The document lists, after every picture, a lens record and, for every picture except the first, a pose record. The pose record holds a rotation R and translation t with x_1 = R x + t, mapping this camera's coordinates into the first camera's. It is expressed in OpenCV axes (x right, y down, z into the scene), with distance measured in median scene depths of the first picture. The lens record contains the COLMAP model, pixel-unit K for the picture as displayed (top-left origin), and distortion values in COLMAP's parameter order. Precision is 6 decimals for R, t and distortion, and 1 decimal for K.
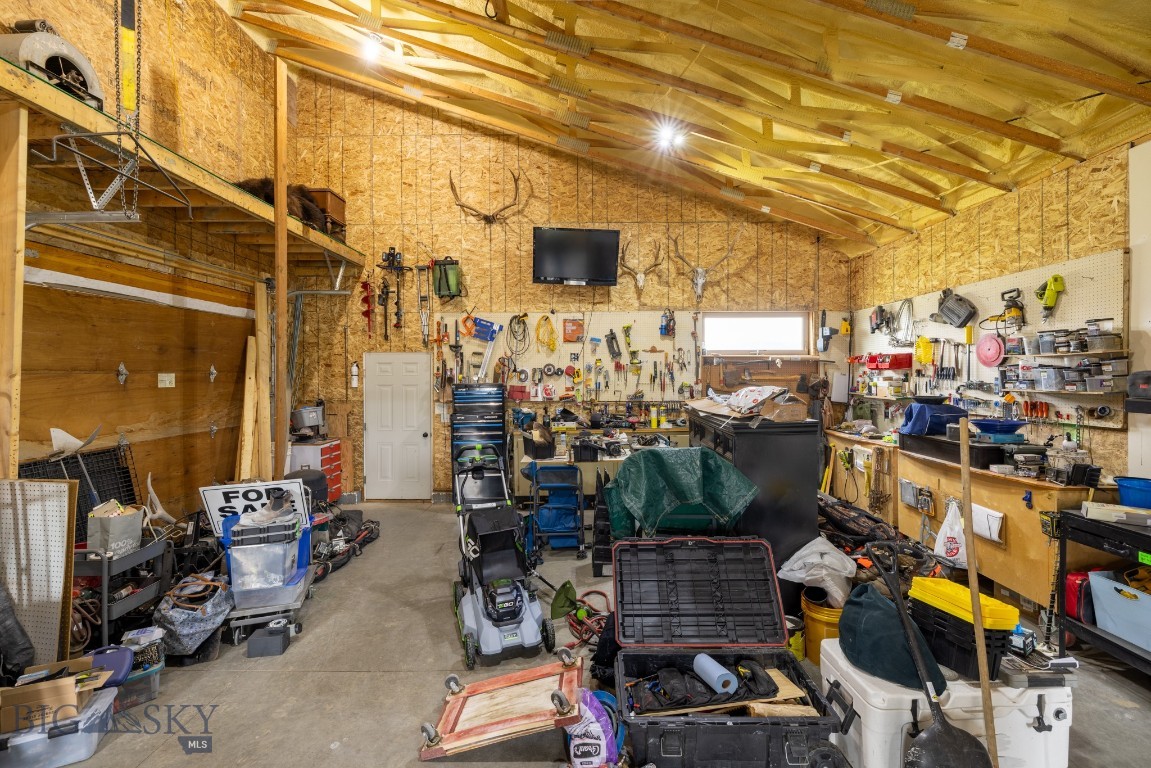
lens RADIAL K [[483.4, 0, 598.0], [0, 483.4, 374.4], [0, 0, 1]] dist [-0.002241, 0.000642]
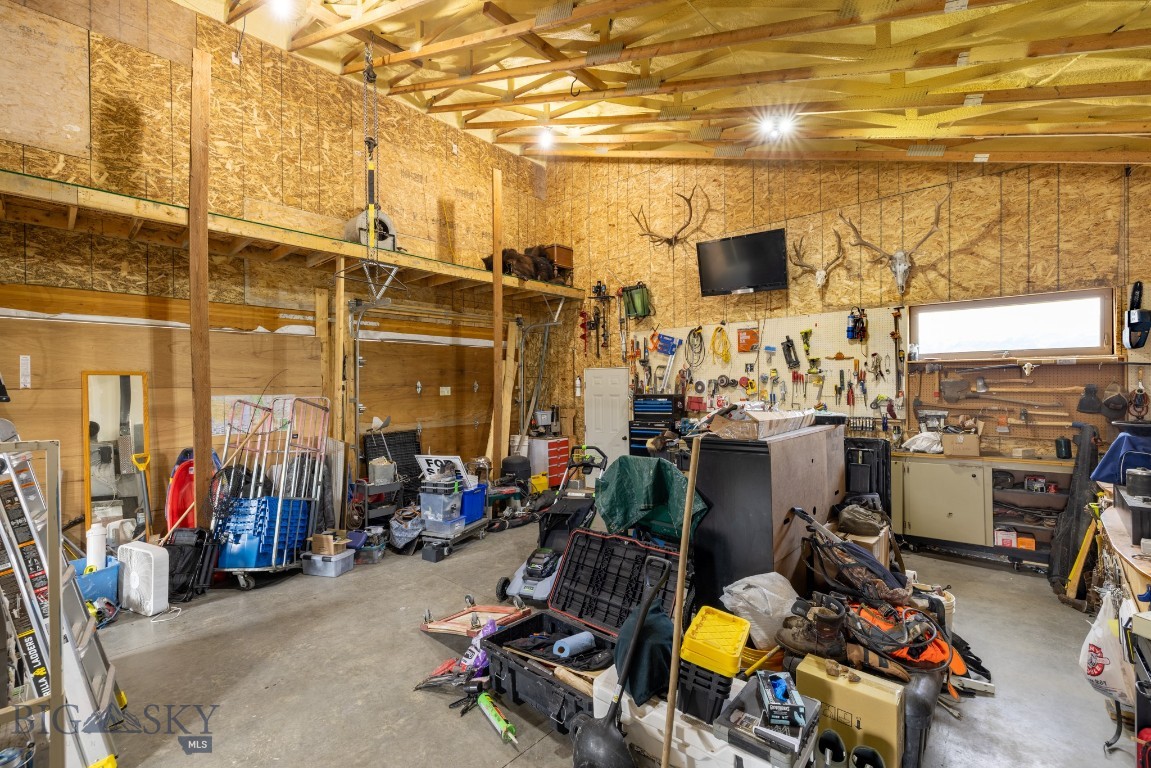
lens RADIAL K [[496.5, 0, 578.9], [0, 496.5, 383.4], [0, 0, 1]] dist [-0.000884, -0.000292]
pose [[0.748442, -0.006038, -0.663173, 0.366126], [0.006774, 0.999976, -0.001460, -0.005341], [0.663166, -0.003400, 0.748465, 0.036625]]
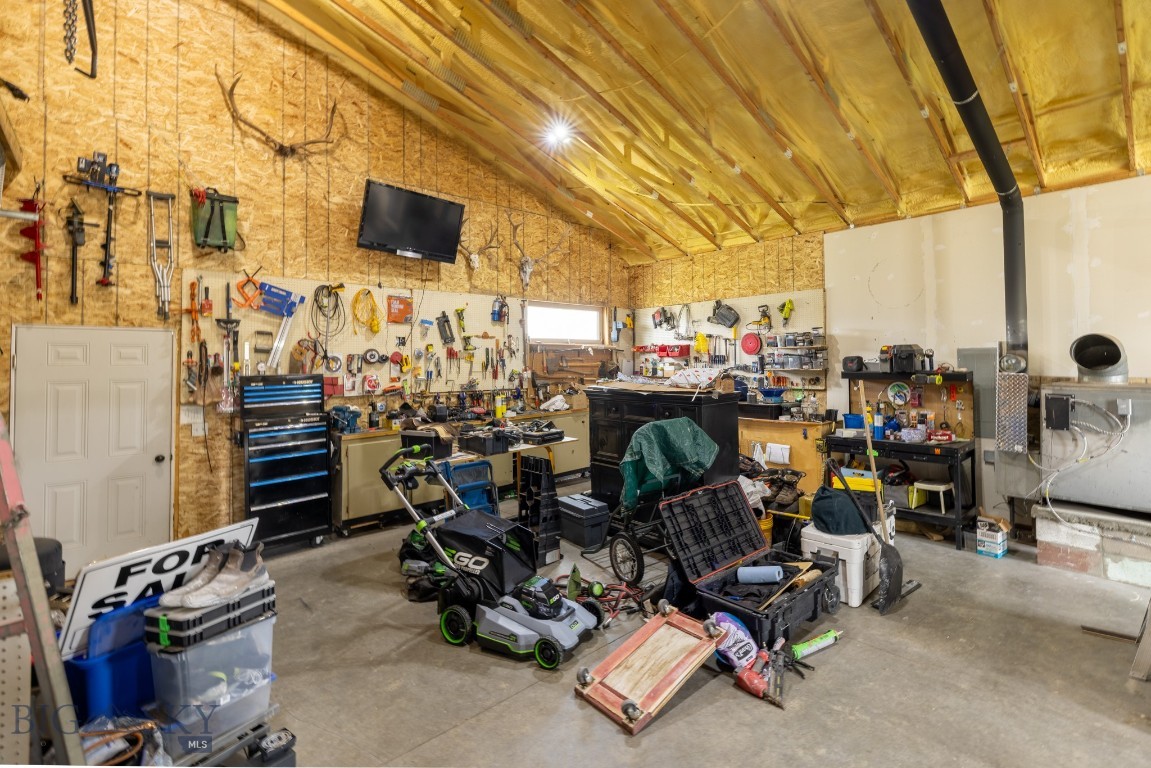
lens RADIAL K [[496.5, 0, 672.6], [0, 496.5, 348.2], [0, 0, 1]] dist [-0.000884, -0.000292]
pose [[0.702493, 0.014336, 0.711546, -0.341453], [0.008251, 0.999566, -0.028285, 0.004591], [-0.711643, 0.025741, 0.702070, 0.060107]]
